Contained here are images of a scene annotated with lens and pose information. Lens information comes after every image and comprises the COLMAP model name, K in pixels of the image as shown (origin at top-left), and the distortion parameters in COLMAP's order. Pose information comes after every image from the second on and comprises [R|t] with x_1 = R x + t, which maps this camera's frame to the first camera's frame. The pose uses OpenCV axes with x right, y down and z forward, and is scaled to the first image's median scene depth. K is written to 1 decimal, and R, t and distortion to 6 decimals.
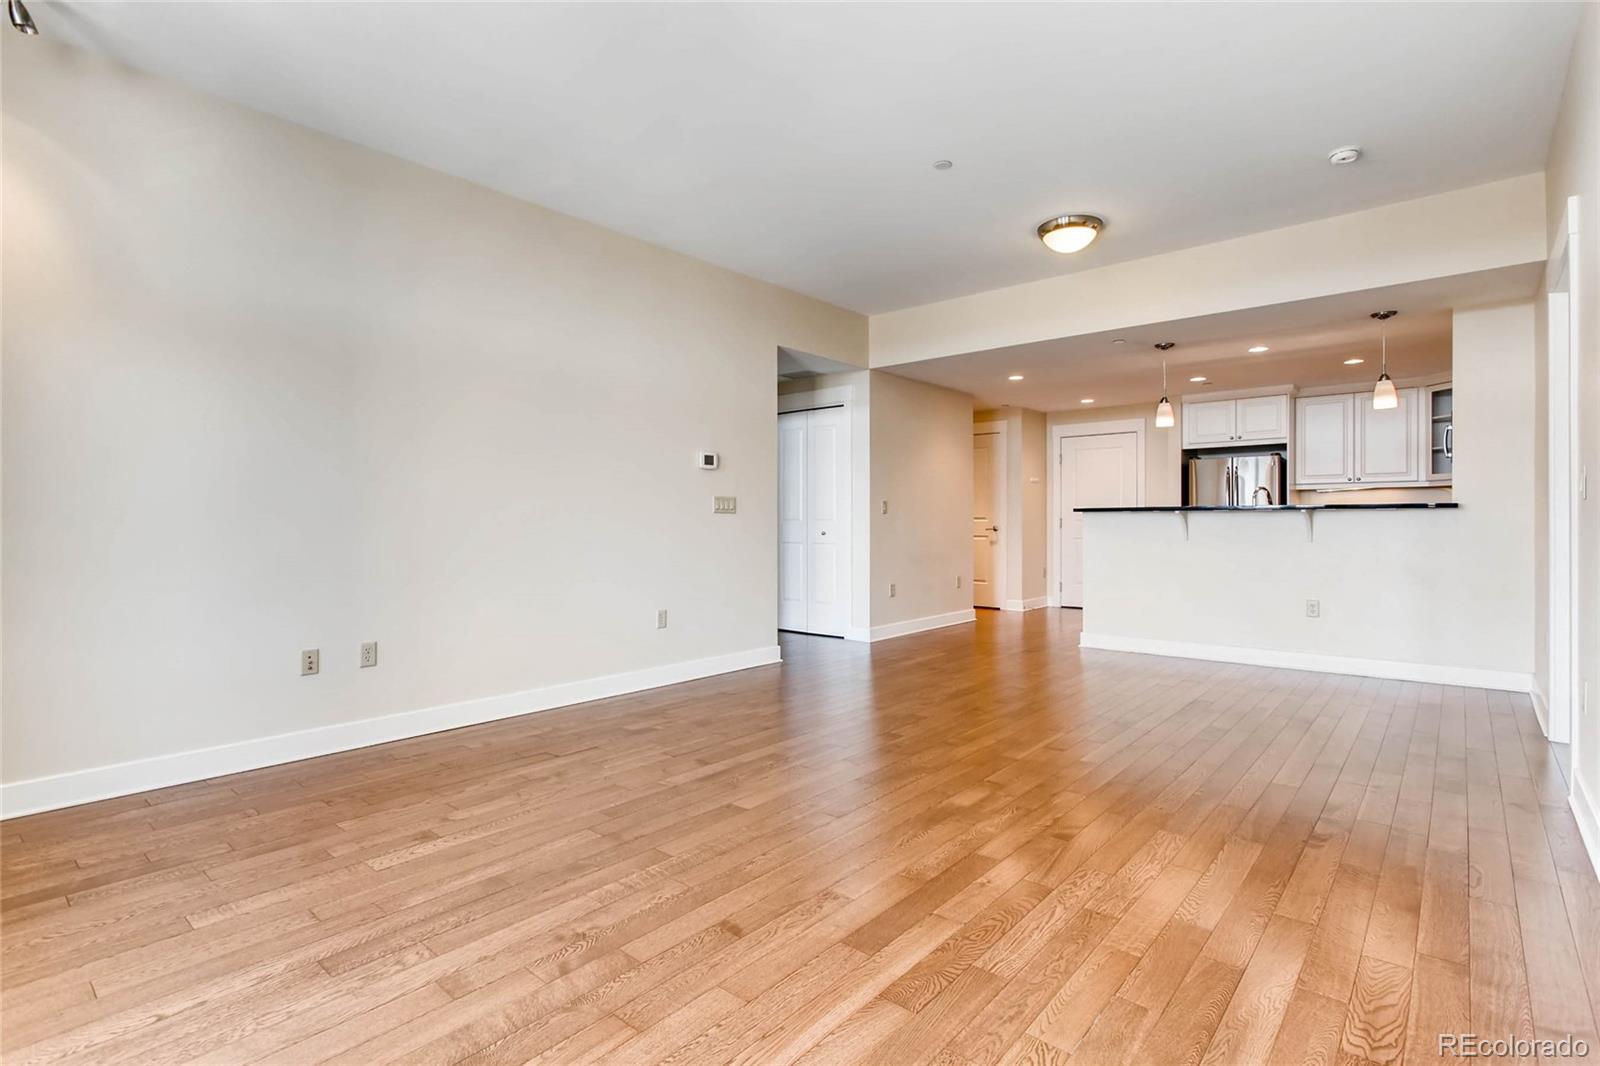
lens RADIAL K [[771.1, 0, 802.6], [0, 771.1, 519.5], [0, 0, 1]] dist [-0.012611, 0.007121]
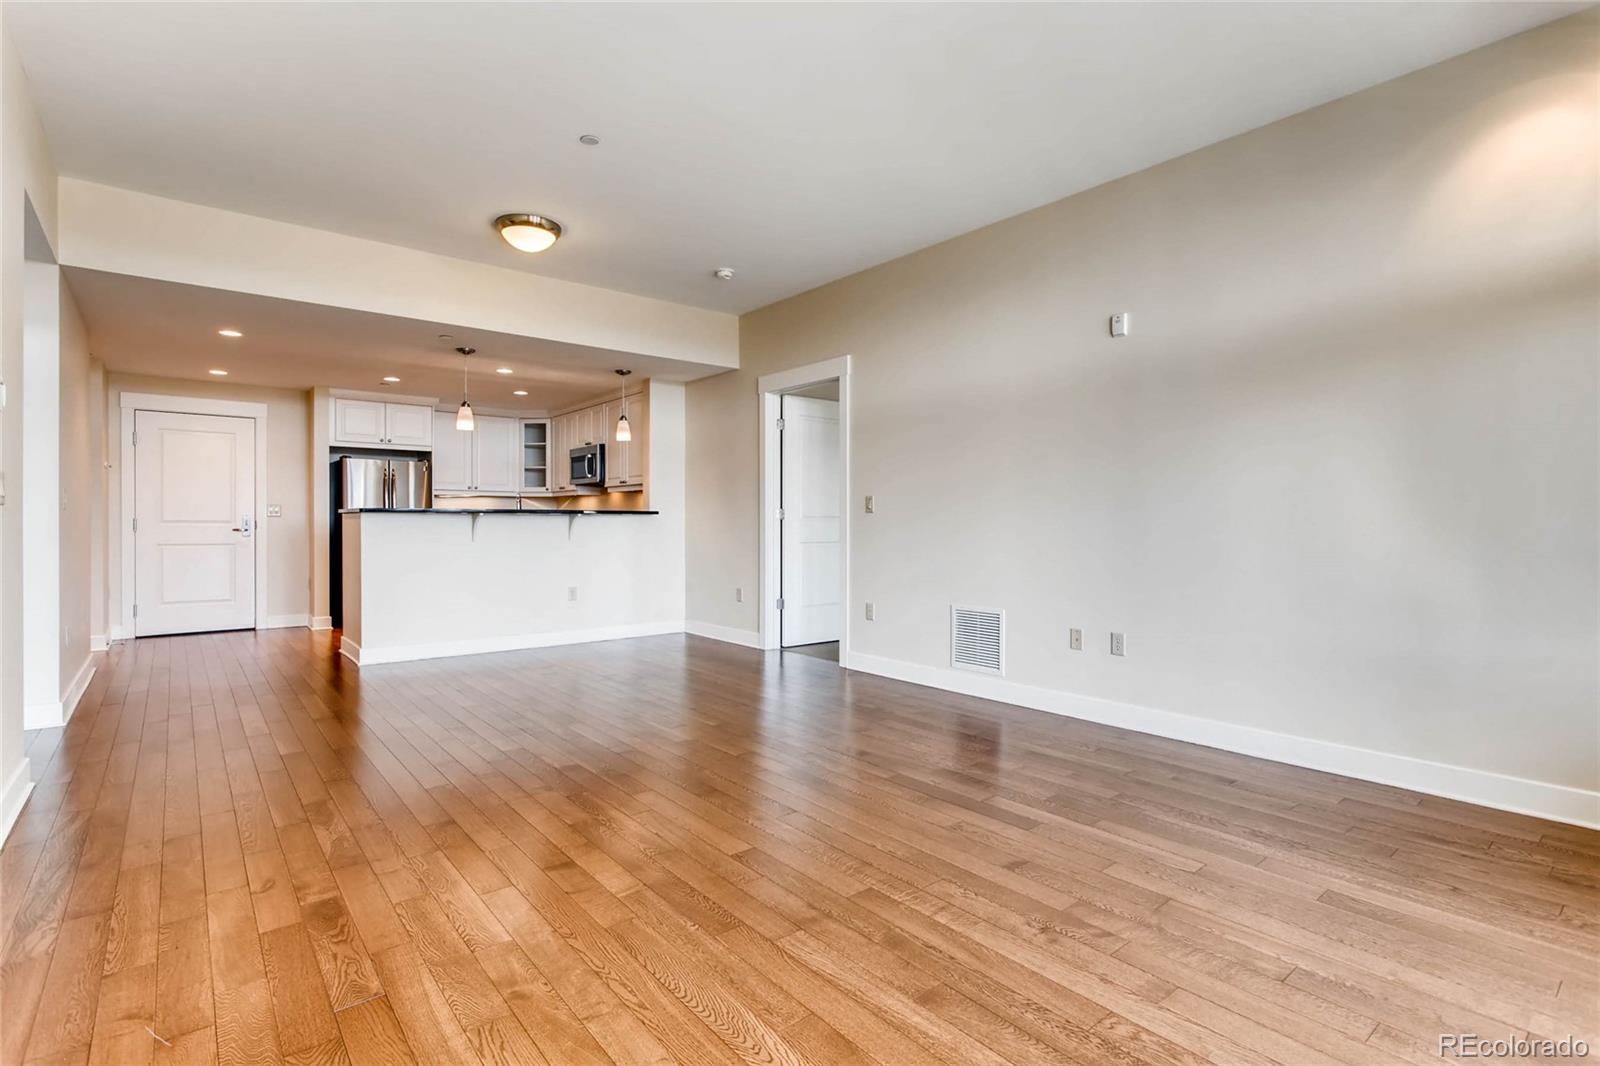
lens RADIAL K [[771.1, 0, 802.6], [0, 771.1, 519.5], [0, 0, 1]] dist [-0.012611, 0.007121]
pose [[0.164028, 0.007148, 0.986430, -0.924082], [-0.003140, 0.999972, -0.006724, 0.005942], [-0.986451, -0.001994, 0.164046, 0.791312]]
